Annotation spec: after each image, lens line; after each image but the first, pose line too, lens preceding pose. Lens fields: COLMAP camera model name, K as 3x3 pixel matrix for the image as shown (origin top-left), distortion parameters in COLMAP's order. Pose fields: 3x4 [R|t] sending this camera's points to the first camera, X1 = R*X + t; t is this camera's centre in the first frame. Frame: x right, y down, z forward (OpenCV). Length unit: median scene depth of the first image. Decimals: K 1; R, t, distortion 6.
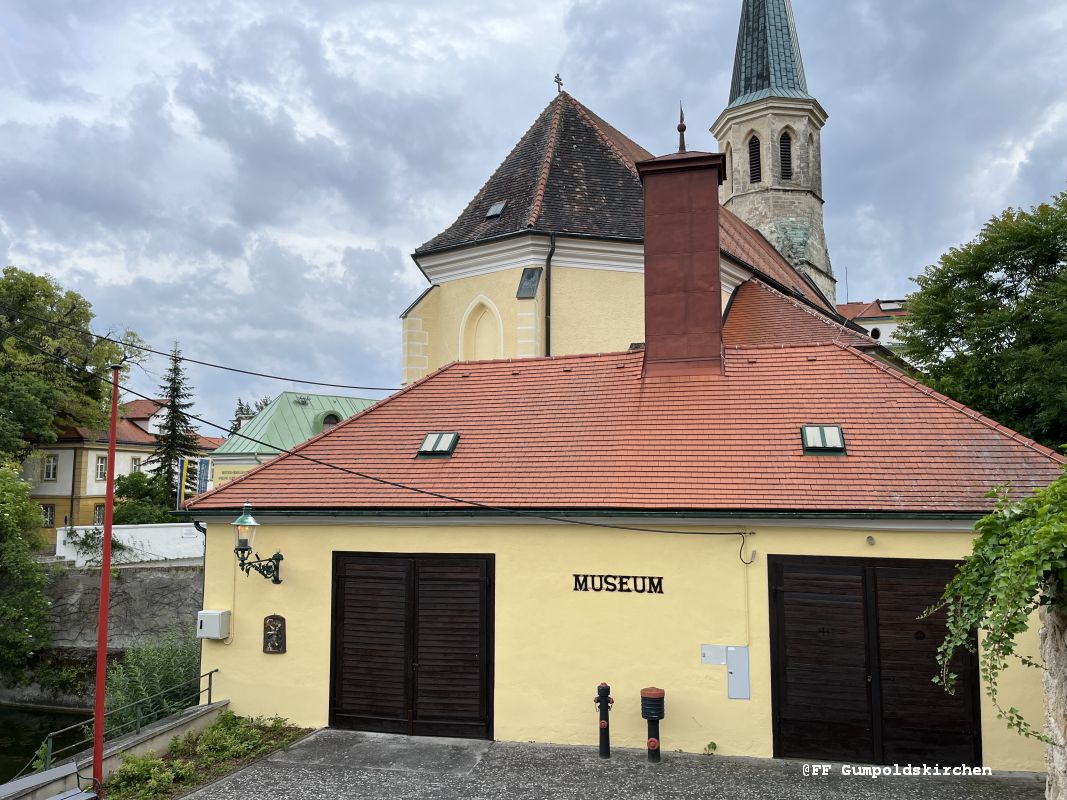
lens RADIAL K [[804.9, 0, 540.2], [0, 804.9, 400.4], [0, 0, 1]] dist [0.033681, -0.022329]
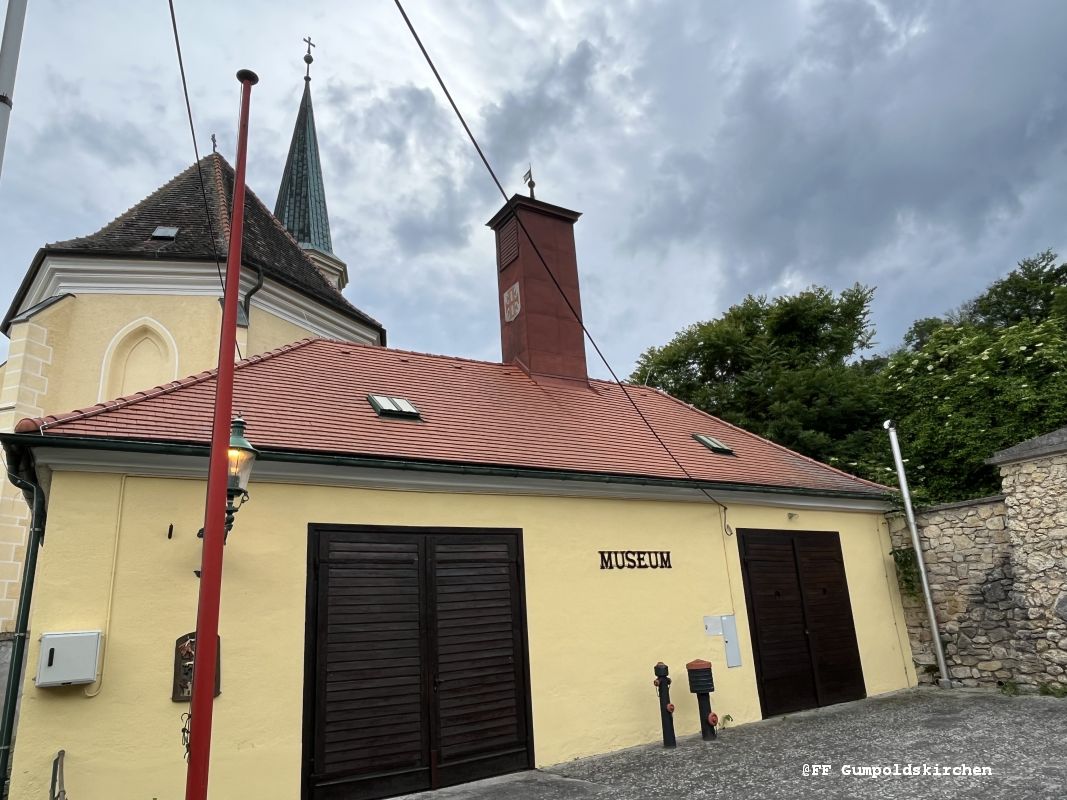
lens RADIAL K [[701.4, 0, 530.2], [0, 701.4, 403.2], [0, 0, 1]] dist [-0.011851, 0.009508]
pose [[0.693694, 0.174224, 0.698881, -0.571655], [-0.010802, 0.972712, -0.231765, 0.232002], [-0.720189, 0.153225, 0.676646, 0.491256]]
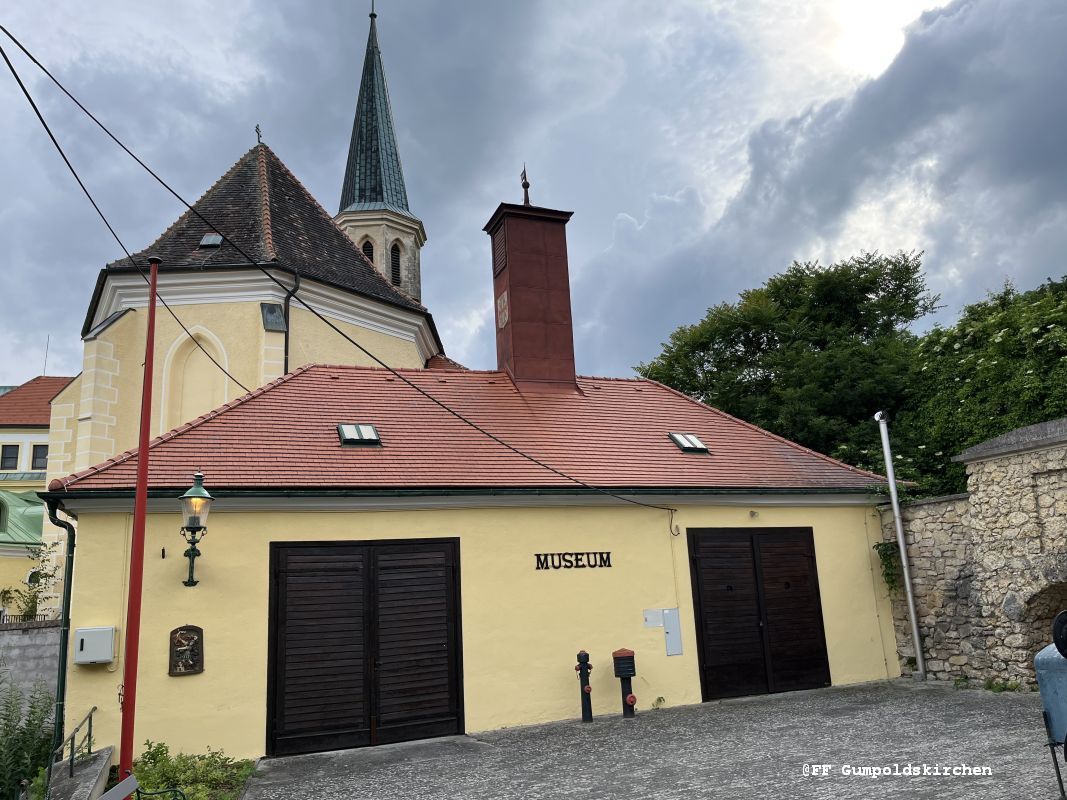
lens RADIAL K [[804.9, 0, 535.1], [0, 804.9, 405.3], [0, 0, 1]] dist [0.033681, -0.022329]
pose [[0.811196, 0.093656, 0.577226, -0.558631], [-0.005505, 0.988271, -0.152612, 0.180829], [-0.584749, 0.120621, 0.802197, 0.146719]]
